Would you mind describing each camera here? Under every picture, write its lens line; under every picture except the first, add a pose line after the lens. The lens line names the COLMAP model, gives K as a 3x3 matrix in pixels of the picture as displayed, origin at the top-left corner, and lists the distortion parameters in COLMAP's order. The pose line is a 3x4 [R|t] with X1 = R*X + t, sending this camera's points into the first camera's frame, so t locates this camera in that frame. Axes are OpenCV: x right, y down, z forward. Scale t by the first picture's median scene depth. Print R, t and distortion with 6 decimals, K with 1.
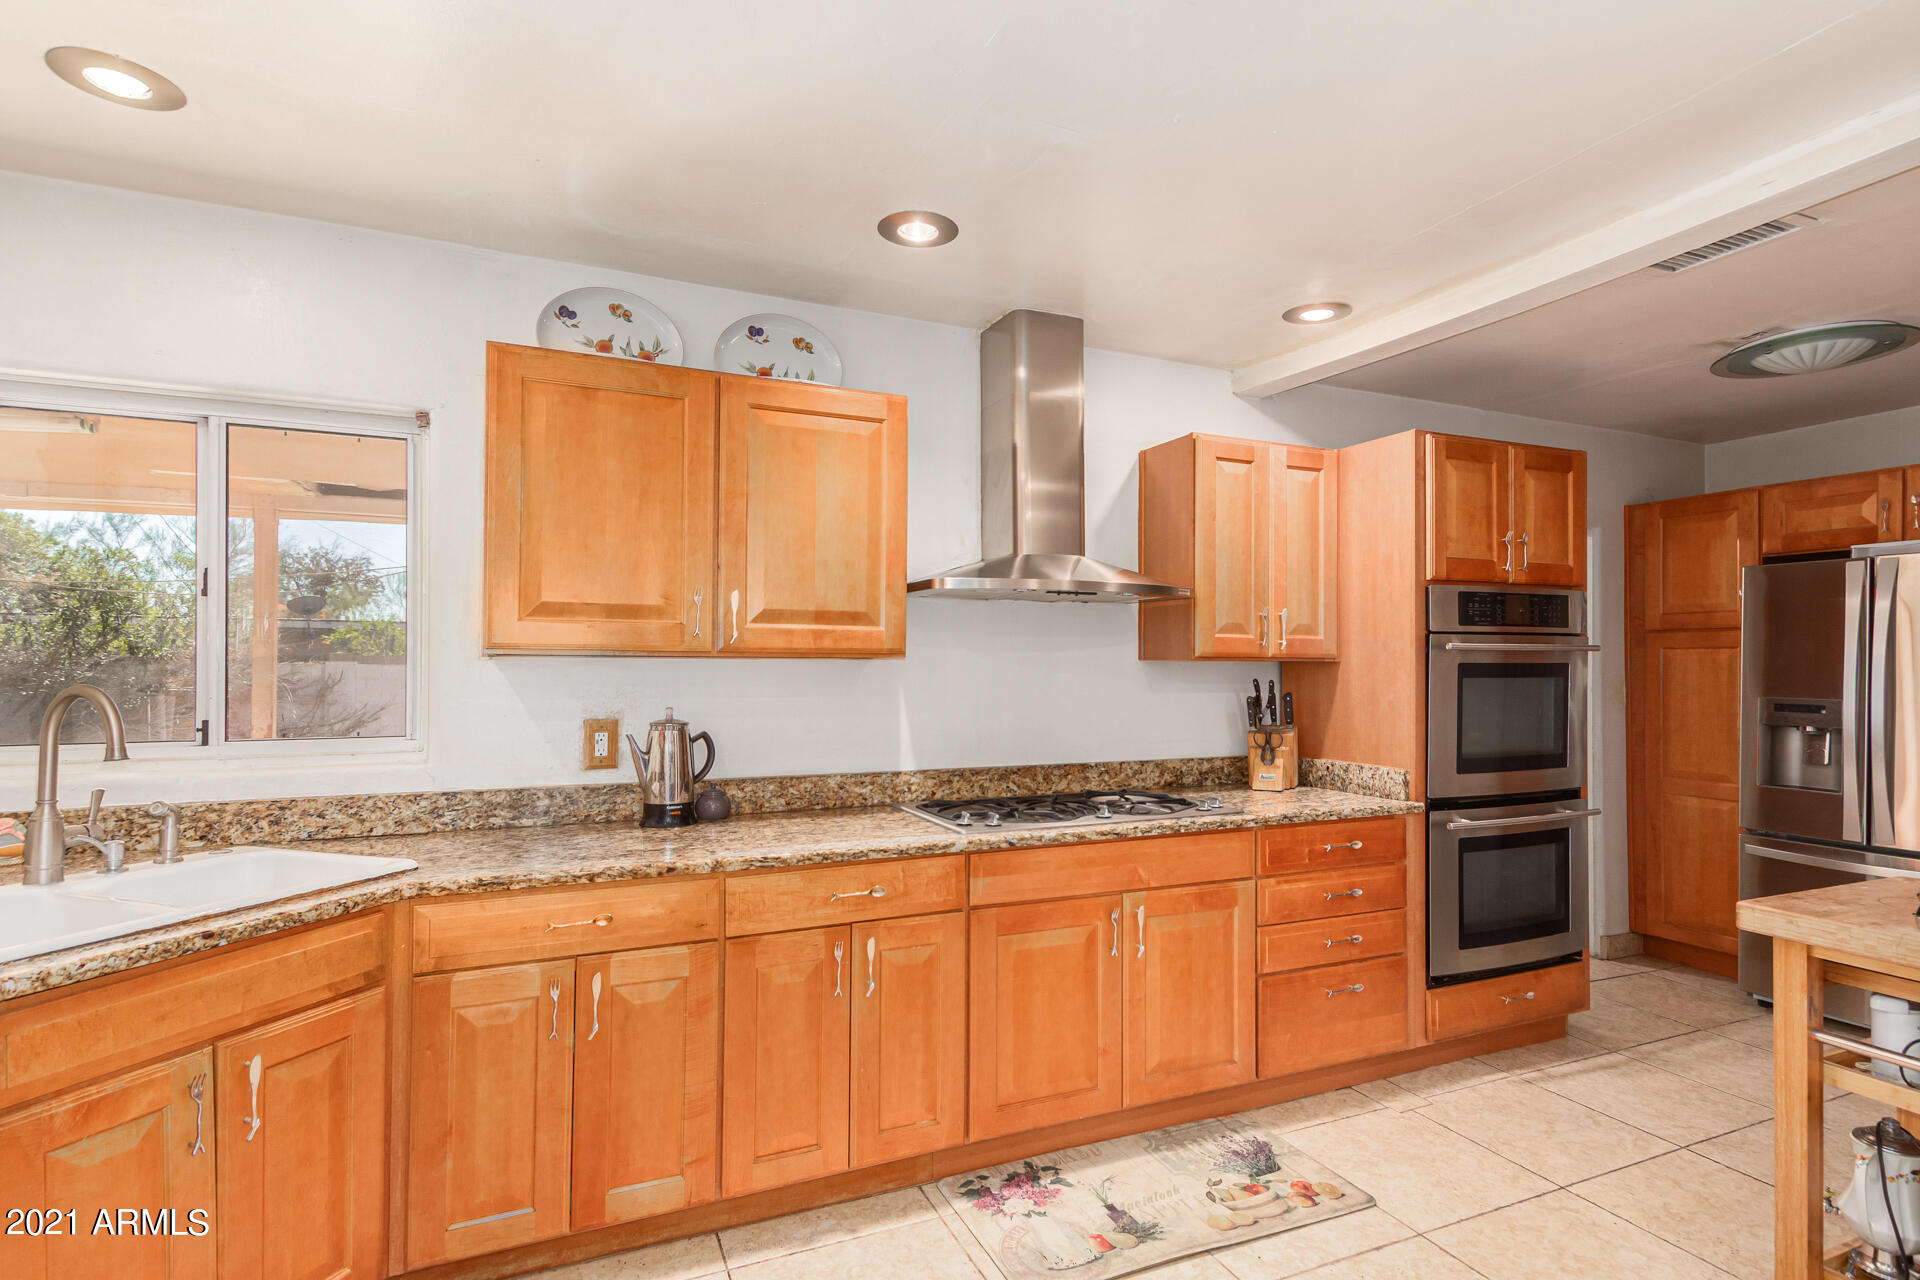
lens RADIAL K [[947.0, 0, 955.1], [0, 947.0, 643.6], [0, 0, 1]] dist [0.016039, -0.004195]
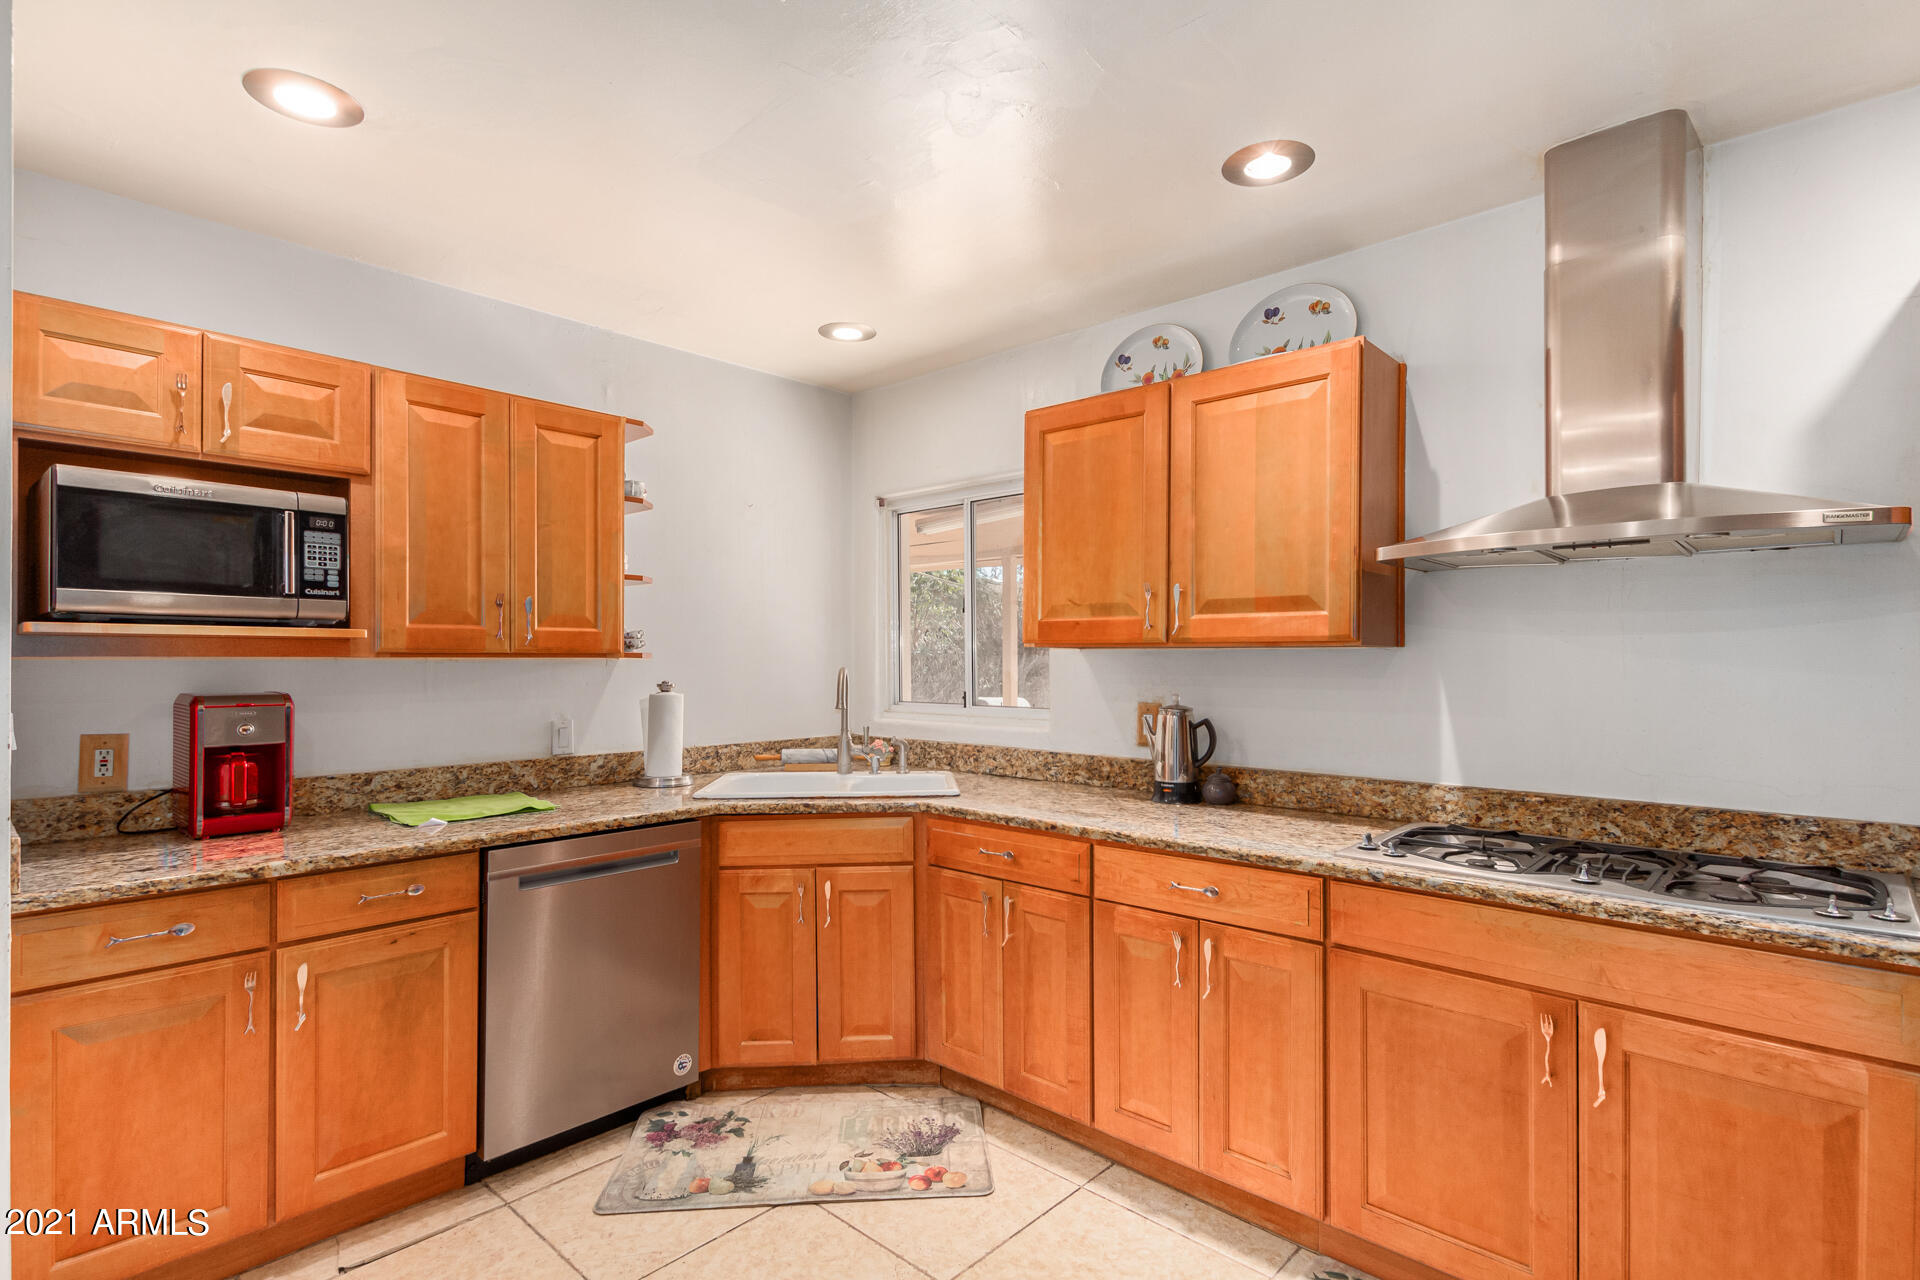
lens RADIAL K [[947.0, 0, 995.7], [0, 947.0, 651.2], [0, 0, 1]] dist [0.016039, -0.004195]
pose [[0.410208, -0.010743, -0.911929, 0.526821], [0.021142, 0.999774, -0.002267, 0.013575], [0.911747, -0.018350, 0.410342, 0.315155]]
